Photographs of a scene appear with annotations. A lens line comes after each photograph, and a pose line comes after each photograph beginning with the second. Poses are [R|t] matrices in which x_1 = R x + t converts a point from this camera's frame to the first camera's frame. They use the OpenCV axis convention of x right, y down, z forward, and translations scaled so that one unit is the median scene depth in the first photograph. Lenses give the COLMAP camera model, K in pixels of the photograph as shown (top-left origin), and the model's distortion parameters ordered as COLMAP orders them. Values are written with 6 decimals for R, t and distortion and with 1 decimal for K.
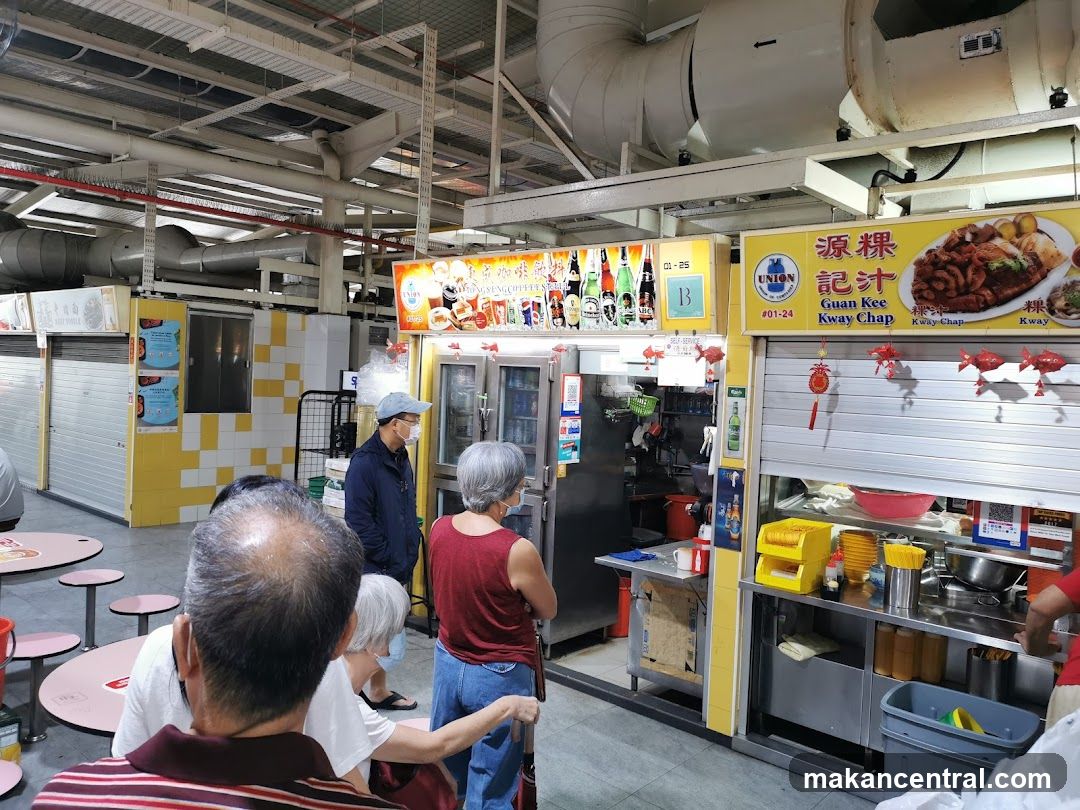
lens RADIAL K [[820.3, 0, 527.9], [0, 820.3, 408.8], [0, 0, 1]] dist [0.060922, -0.026872]
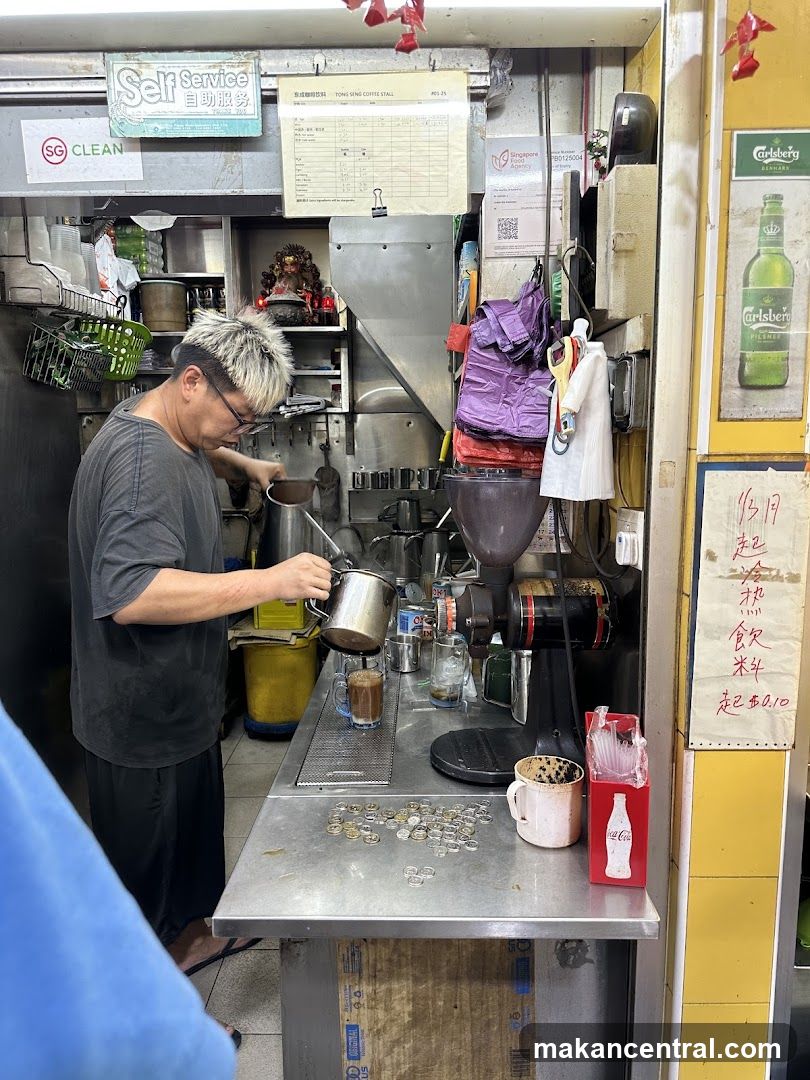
lens RADIAL K [[795.9, 0, 413.8], [0, 795.9, 547.2], [0, 0, 1]] dist [0.065375, -0.047206]
pose [[0.753234, -0.144402, 0.641706, -0.006528], [0.067147, 0.987388, 0.143374, 0.049609], [-0.654317, -0.064905, 0.753430, 0.777971]]
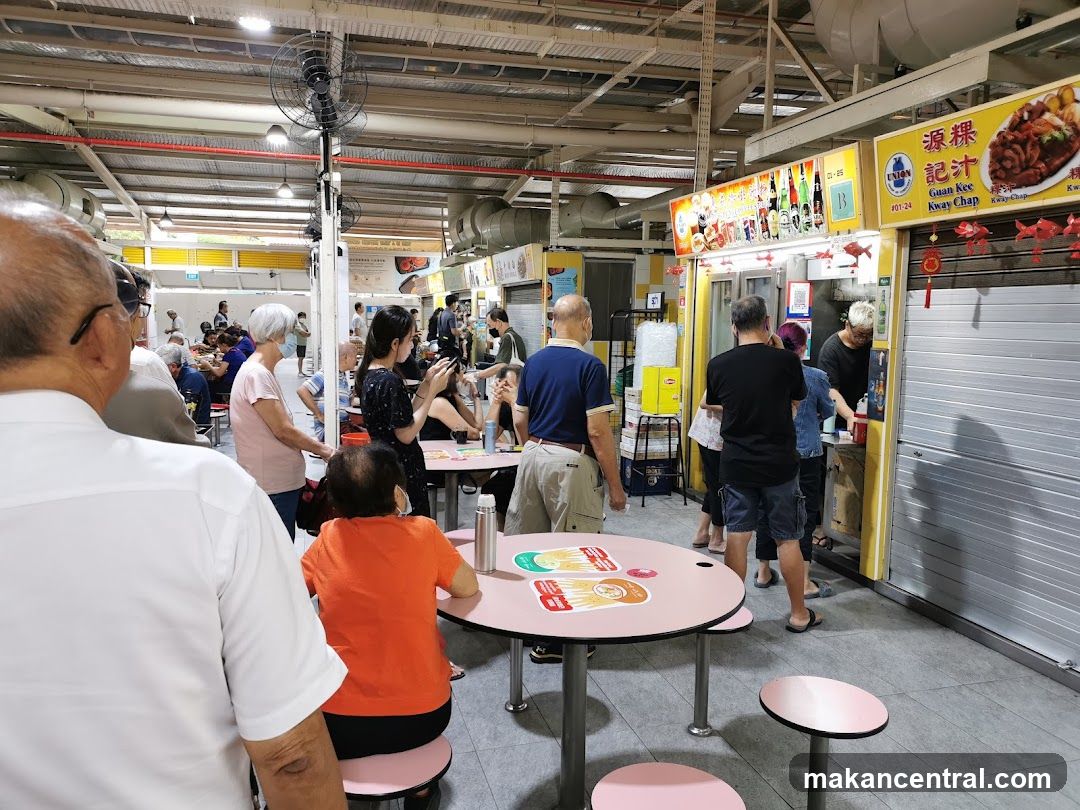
lens RADIAL K [[820.3, 0, 535.5], [0, 820.3, 402.1], [0, 0, 1]] dist [0.060922, -0.026872]
pose [[0.842725, 0.024443, -0.537789, 0.413094], [0.000341, 0.998944, 0.045938, 0.082276], [0.538344, -0.038896, 0.841827, -0.196333]]
